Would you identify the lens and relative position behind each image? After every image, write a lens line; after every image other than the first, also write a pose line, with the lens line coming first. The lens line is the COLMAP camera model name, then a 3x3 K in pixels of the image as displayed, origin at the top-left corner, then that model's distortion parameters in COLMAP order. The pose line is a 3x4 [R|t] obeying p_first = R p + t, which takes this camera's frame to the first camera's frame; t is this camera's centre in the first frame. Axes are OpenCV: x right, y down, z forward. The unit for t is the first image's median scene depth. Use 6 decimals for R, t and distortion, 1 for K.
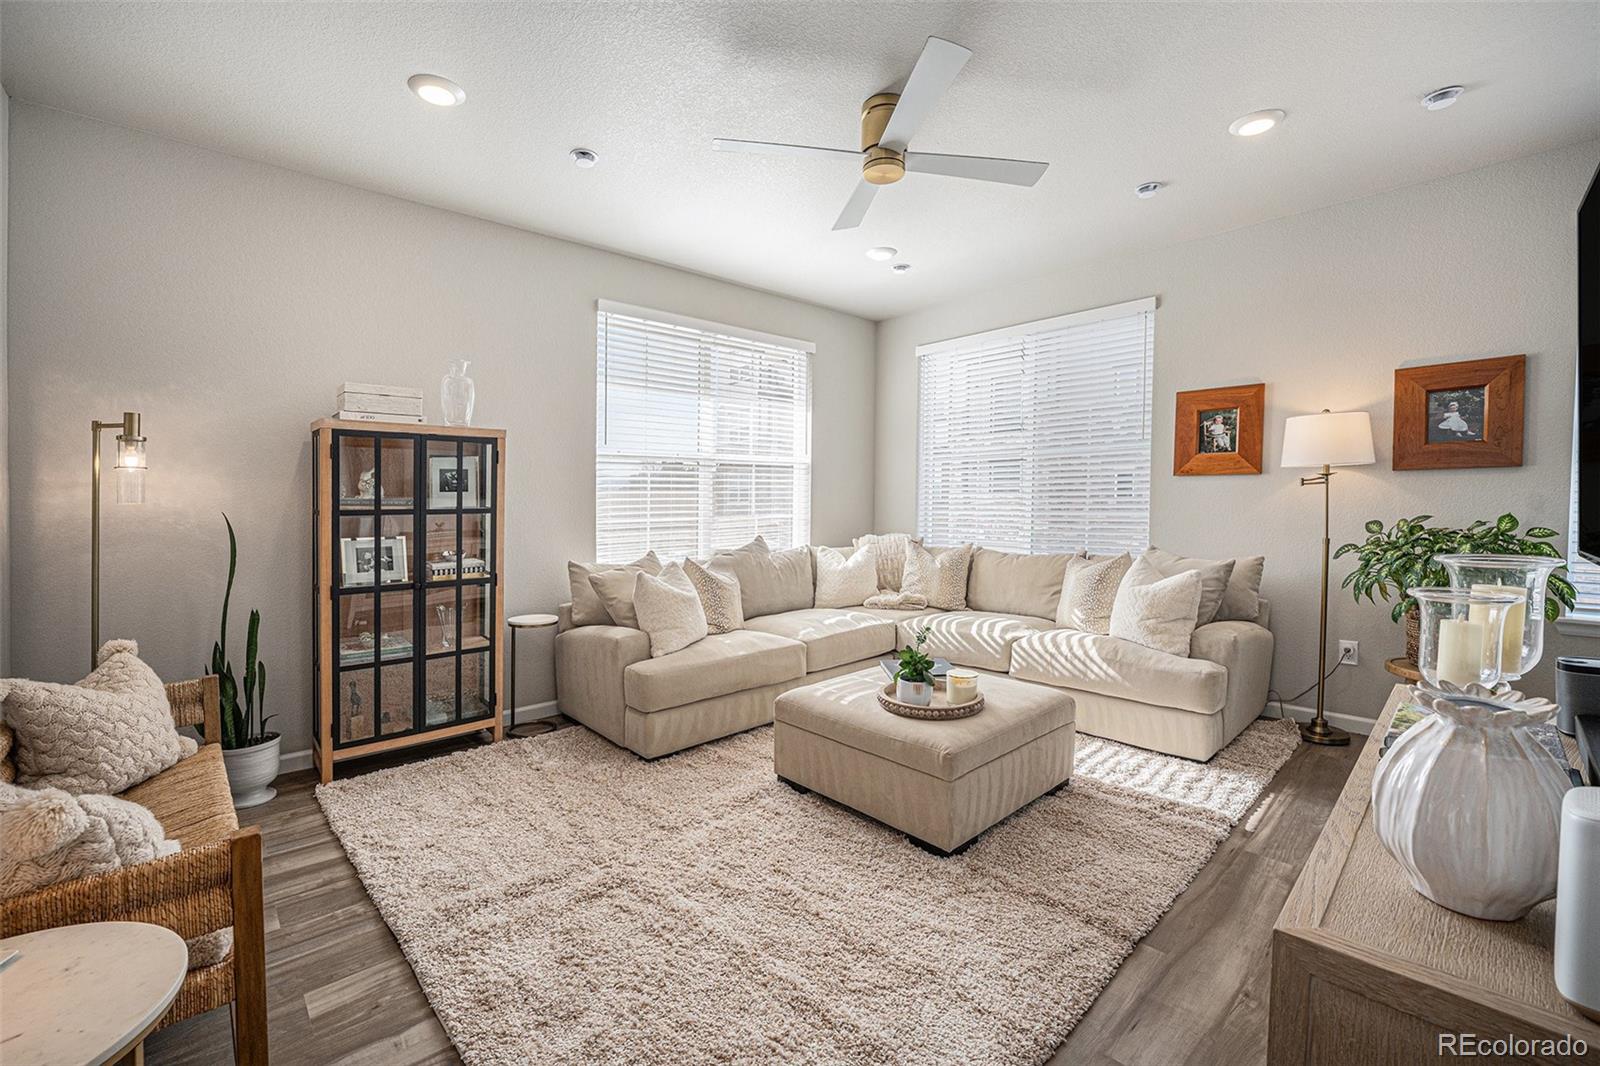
lens RADIAL K [[661.4, 0, 801.2], [0, 661.4, 496.9], [0, 0, 1]] dist [-0.021110, 0.000142]
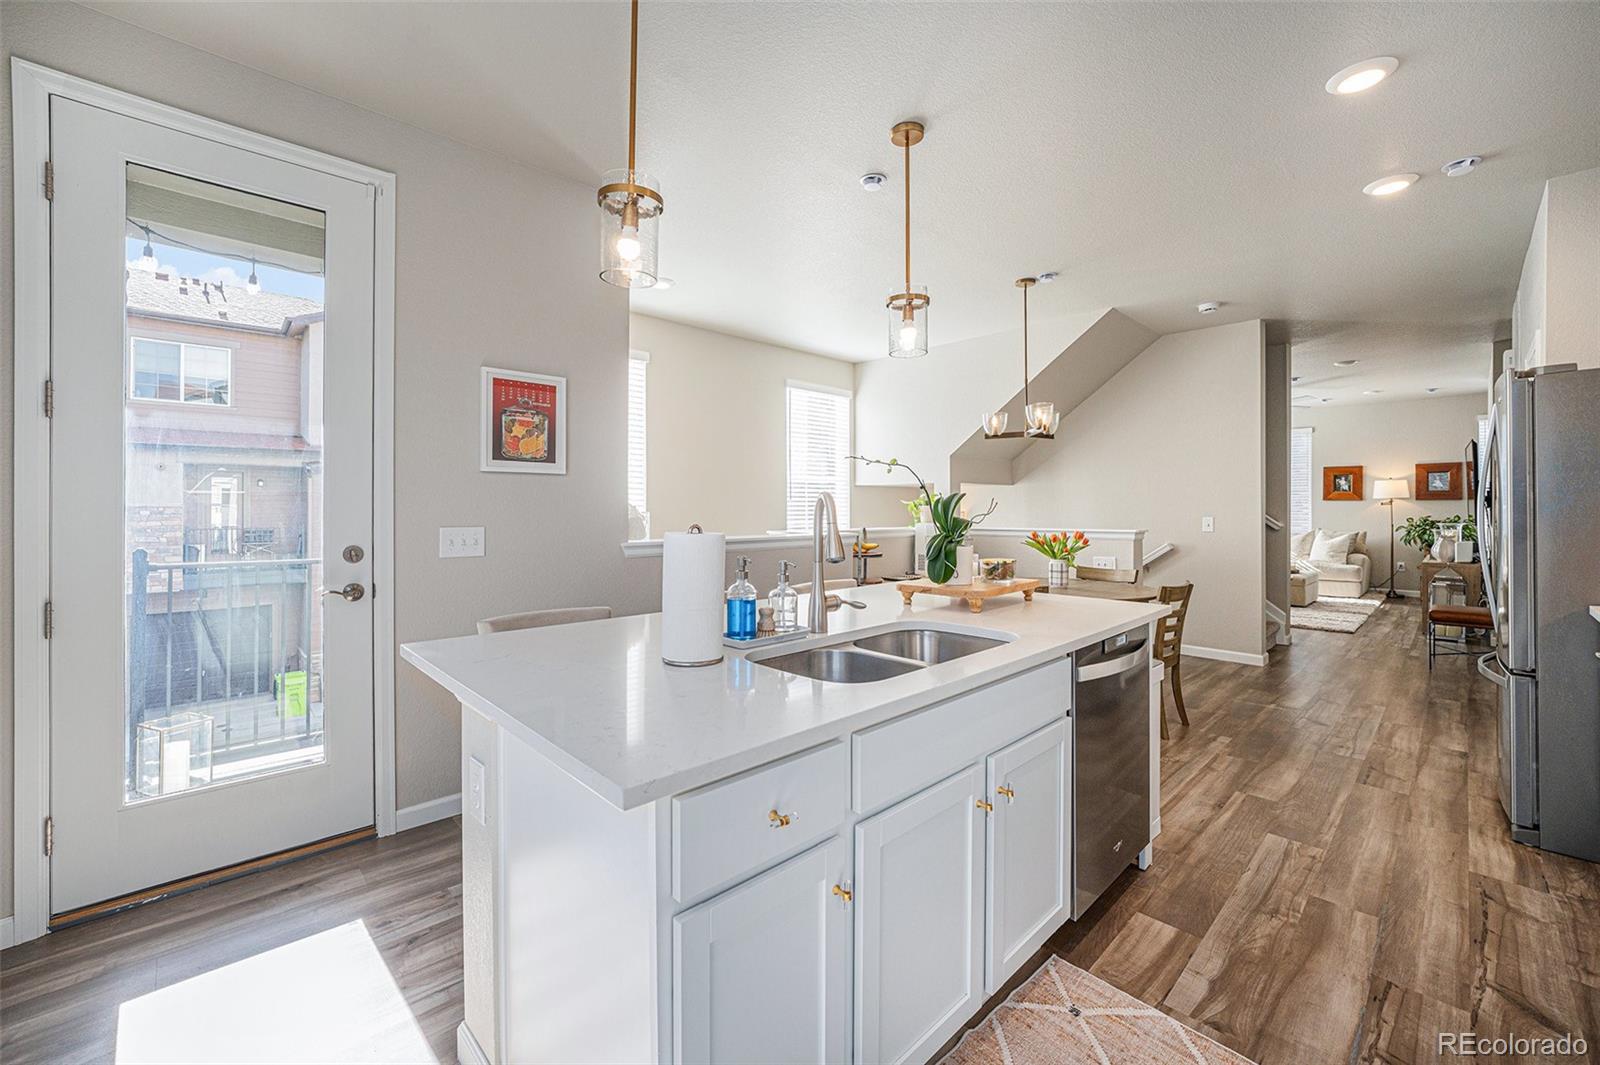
lens RADIAL K [[655.1, 0, 793.0], [0, 655.1, 472.5], [0, 0, 1]] dist [0.000766, 0.000448]
pose [[0.999753, 0.010021, 0.019829, -1.789486], [-0.008979, 0.998607, -0.051986, 0.011264], [-0.020322, 0.051795, 0.998451, -1.735433]]
